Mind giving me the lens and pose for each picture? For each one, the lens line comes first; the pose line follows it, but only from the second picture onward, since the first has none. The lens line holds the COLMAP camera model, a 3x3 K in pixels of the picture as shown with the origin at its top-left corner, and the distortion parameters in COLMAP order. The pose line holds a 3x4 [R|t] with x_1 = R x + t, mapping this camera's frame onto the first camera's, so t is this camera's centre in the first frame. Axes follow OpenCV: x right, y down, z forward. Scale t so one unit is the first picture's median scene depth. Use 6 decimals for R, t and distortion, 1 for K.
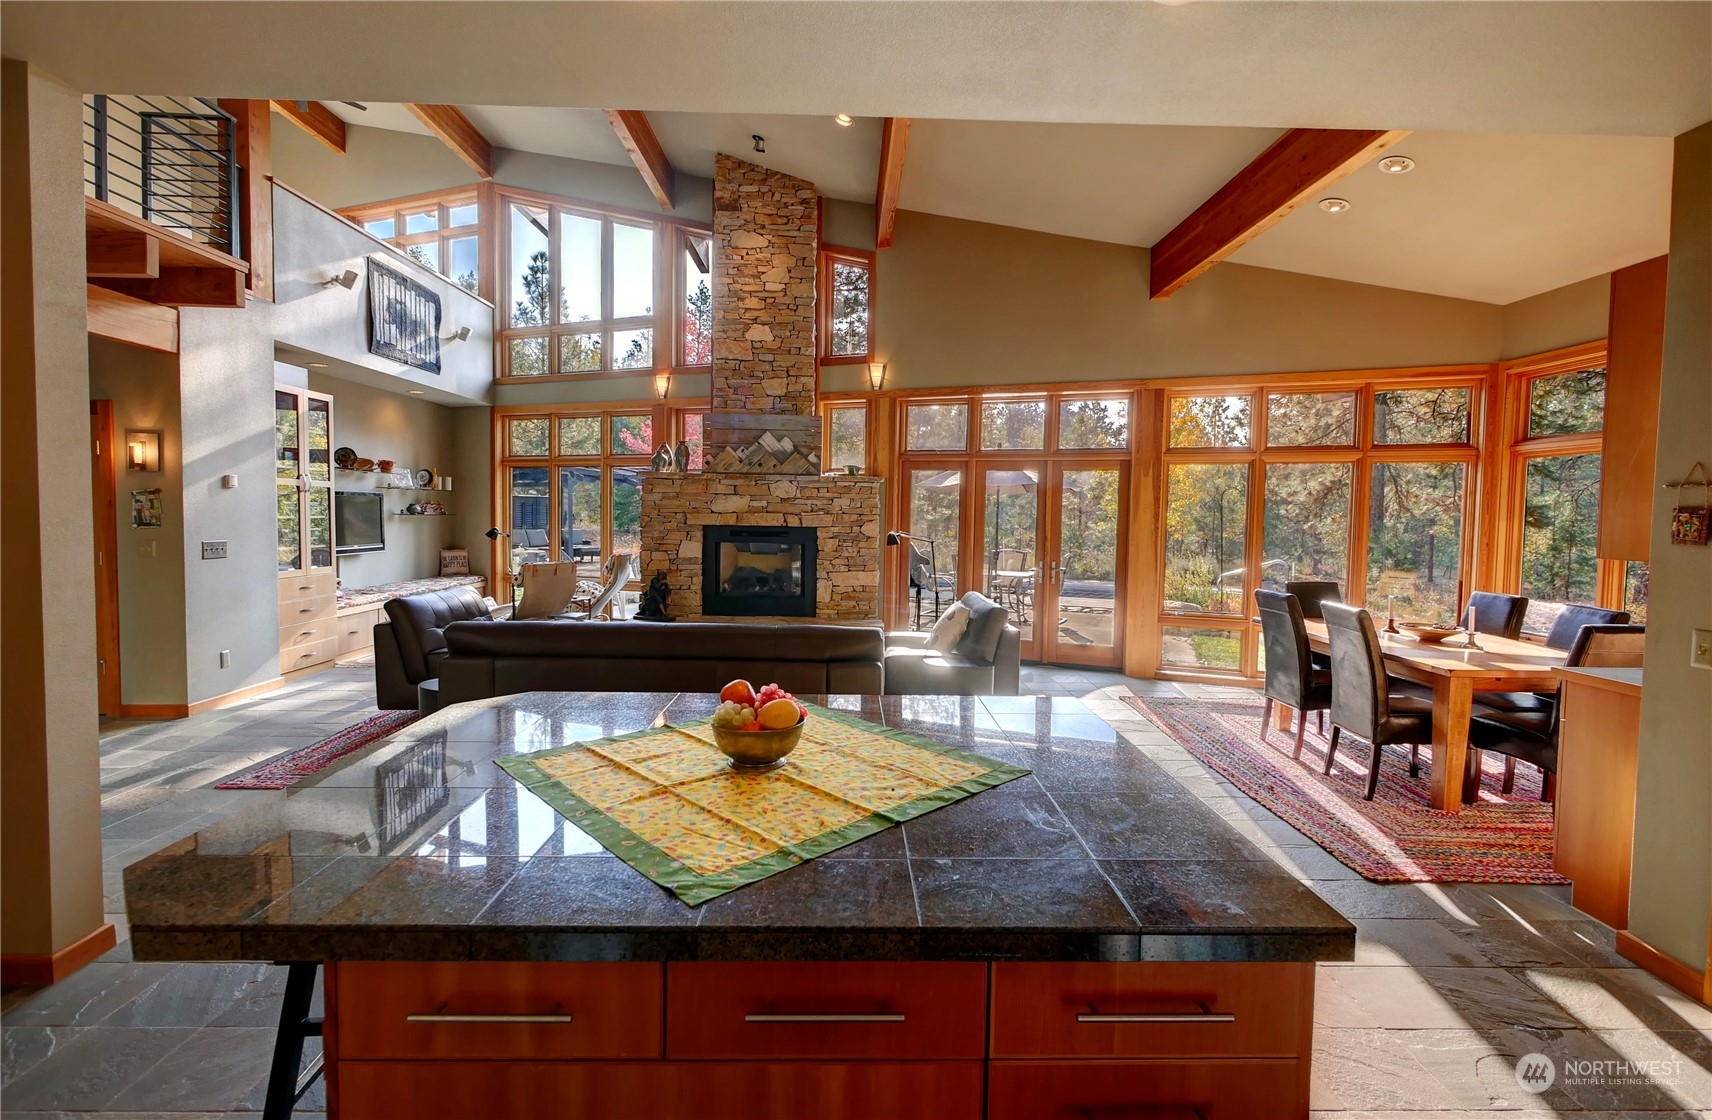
lens RADIAL K [[771.3, 0, 855.3], [0, 771.3, 547.5], [0, 0, 1]] dist [0.001093, 0.000631]
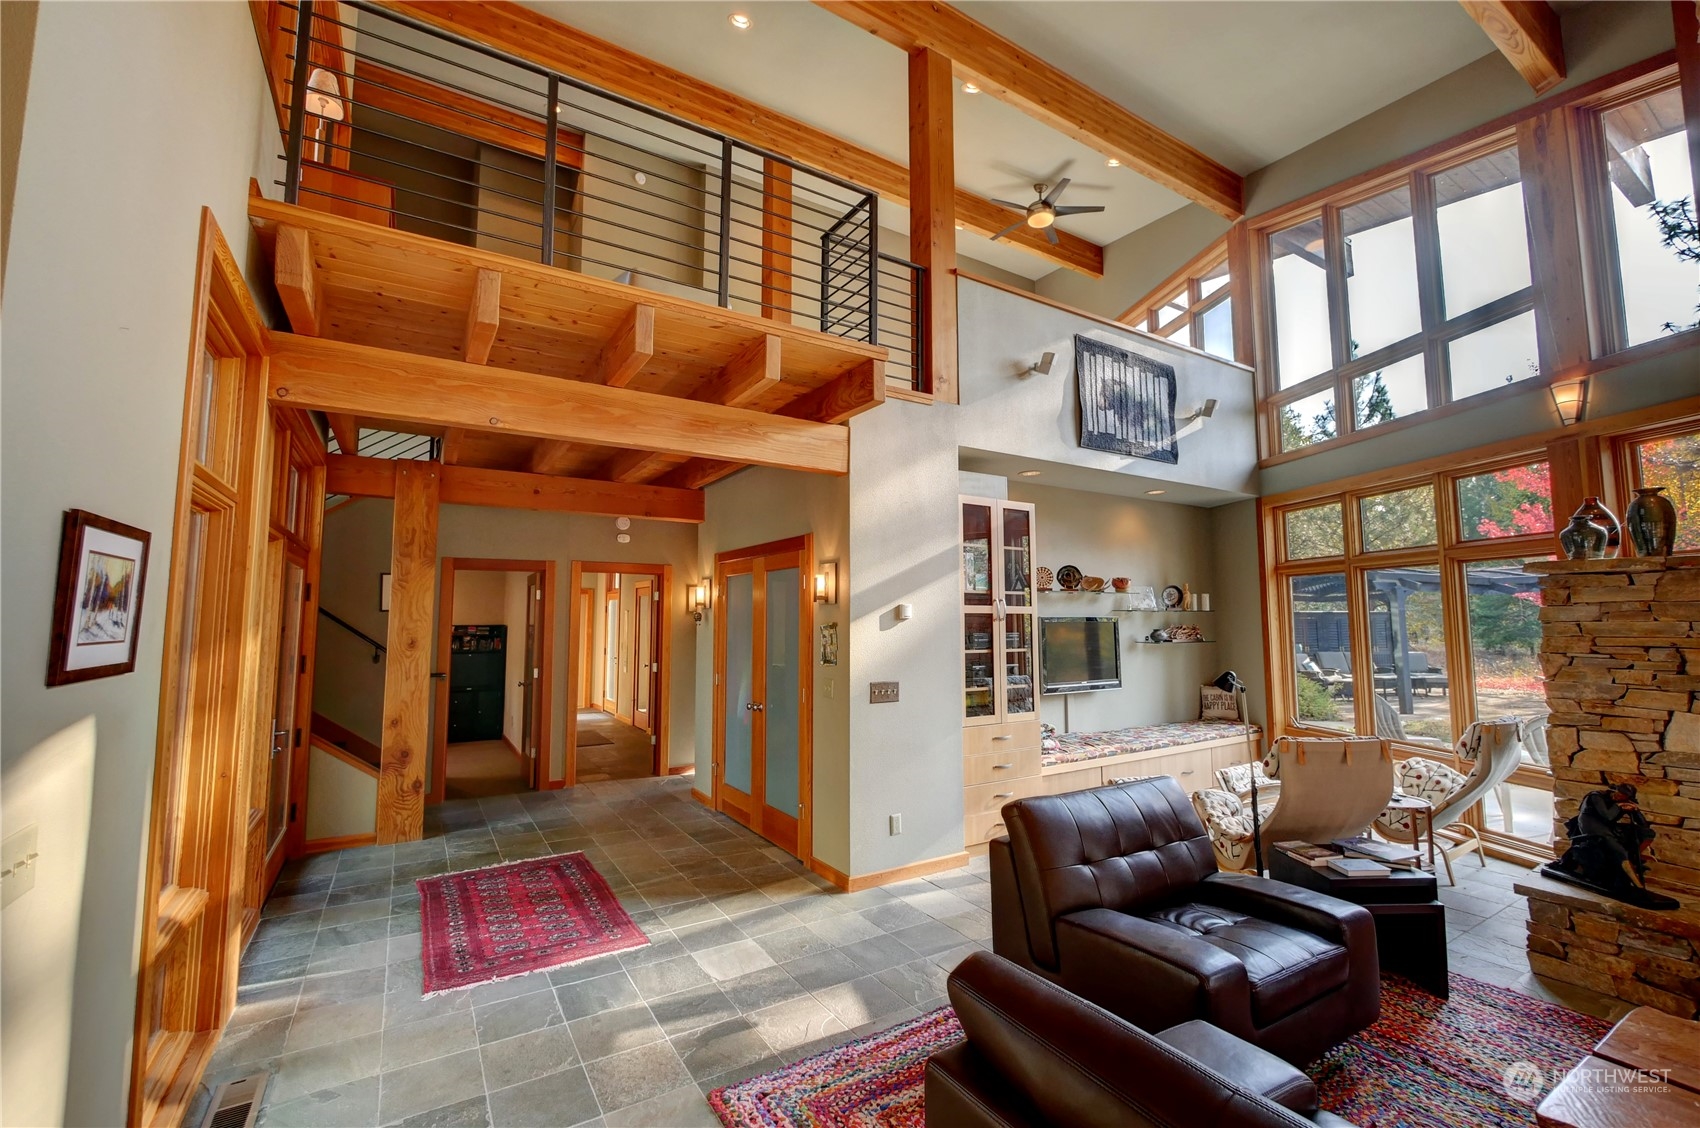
lens RADIAL K [[709.3, 0, 842.1], [0, 709.3, 559.4], [0, 0, 1]] dist [-0.006607, 0.000152]
pose [[0.511540, -0.092466, -0.854270, -0.118380], [-0.029737, 0.991692, -0.125147, -0.030833], [0.858745, 0.089421, 0.504541, 0.389543]]
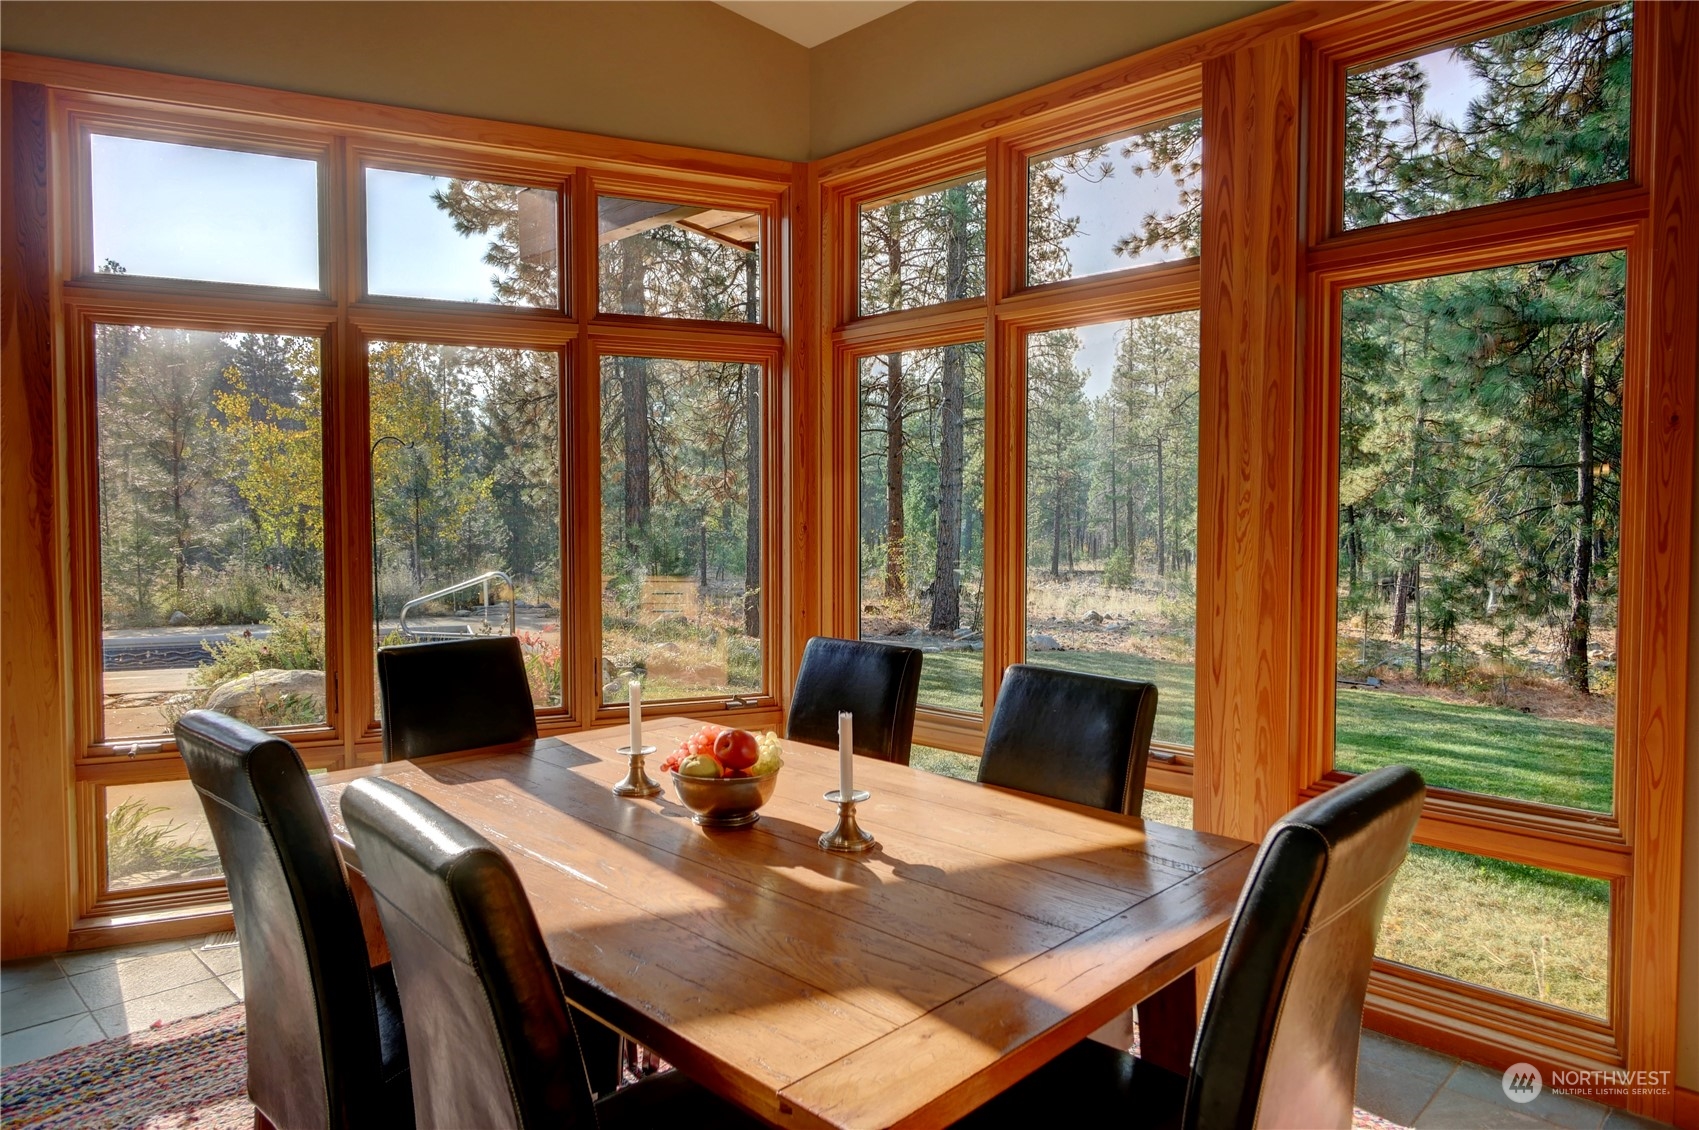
lens RADIAL K [[1045.6, 0, 864.8], [0, 1045.6, 555.0], [0, 0, 1]] dist [0.035602, 0.000274]
pose [[0.699010, -0.041979, 0.713878, 0.273876], [0.042881, 0.998940, 0.016754, 0.003238], [-0.713825, 0.018901, 0.700069, 0.378349]]
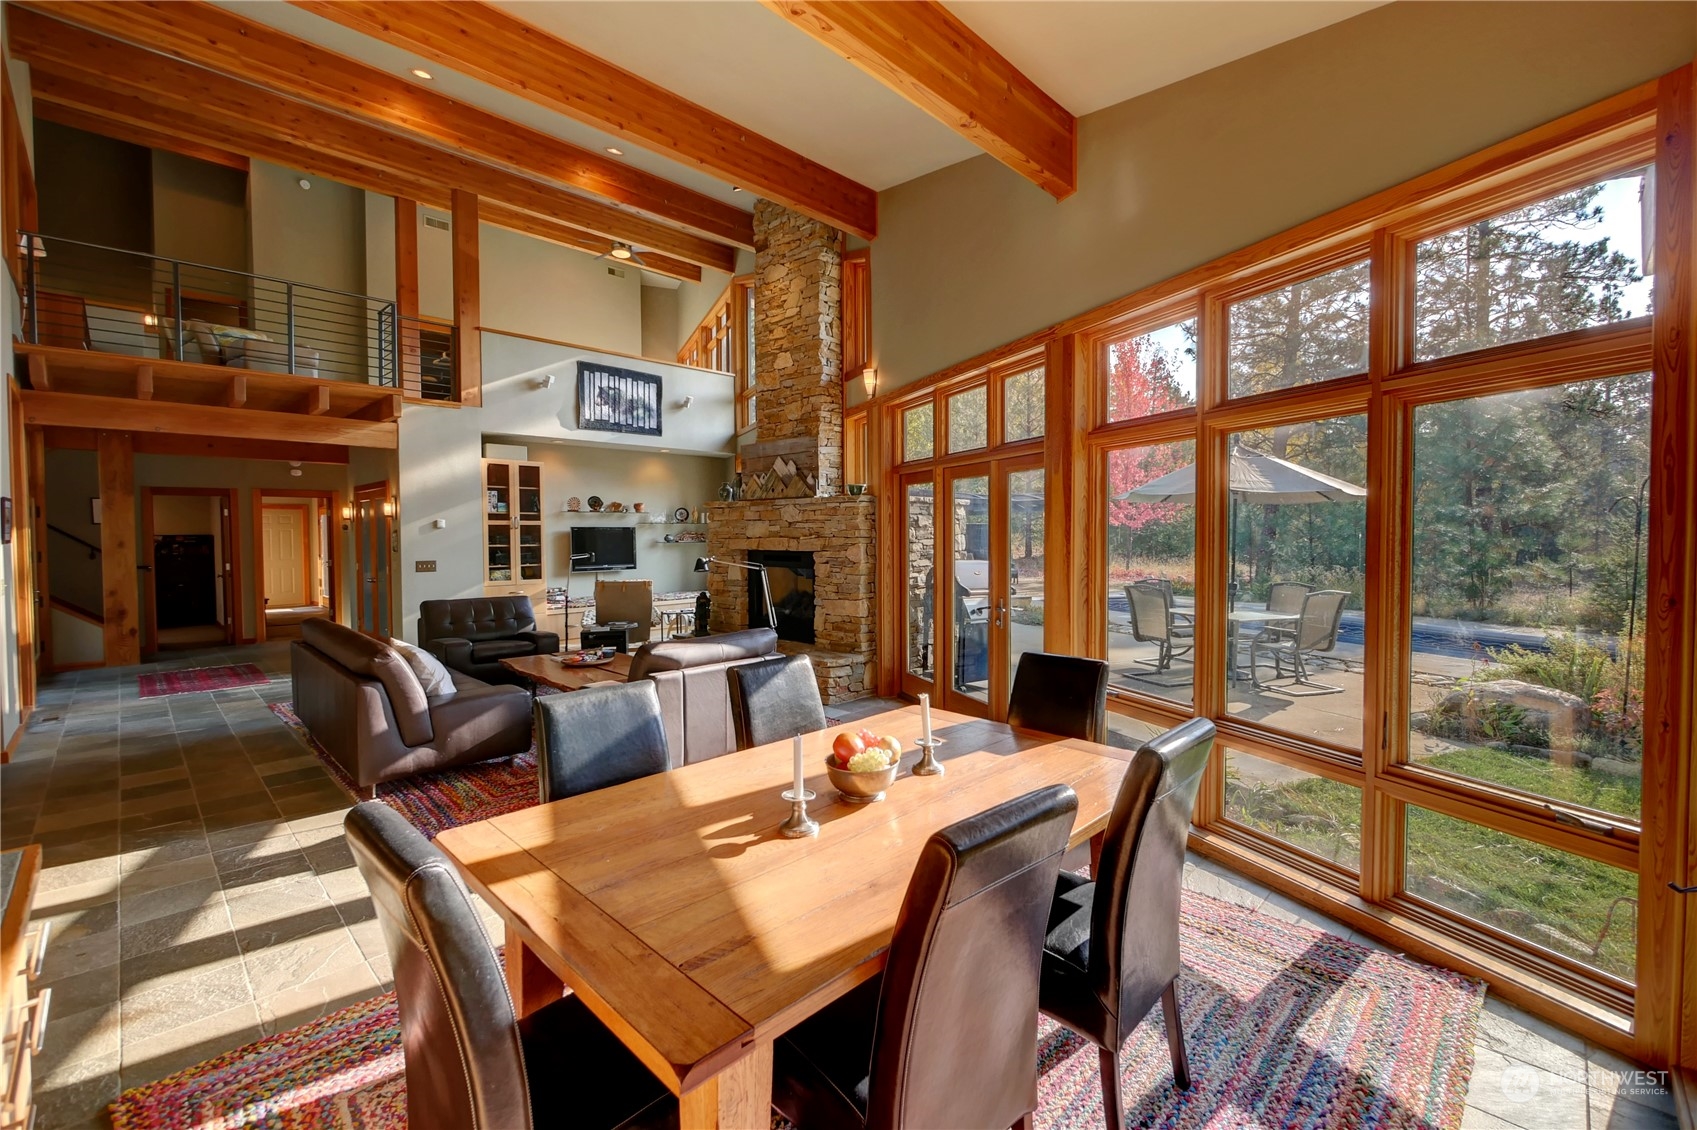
lens RADIAL K [[714.3, 0, 849.4], [0, 714.3, 555.8], [0, 0, 1]] dist [-0.007946, -0.000011]
pose [[0.709582, 0.002100, -0.704620, 0.605035], [-0.015835, 0.999791, -0.012967, -0.010308], [0.704445, 0.020359, 0.709466, 0.401370]]
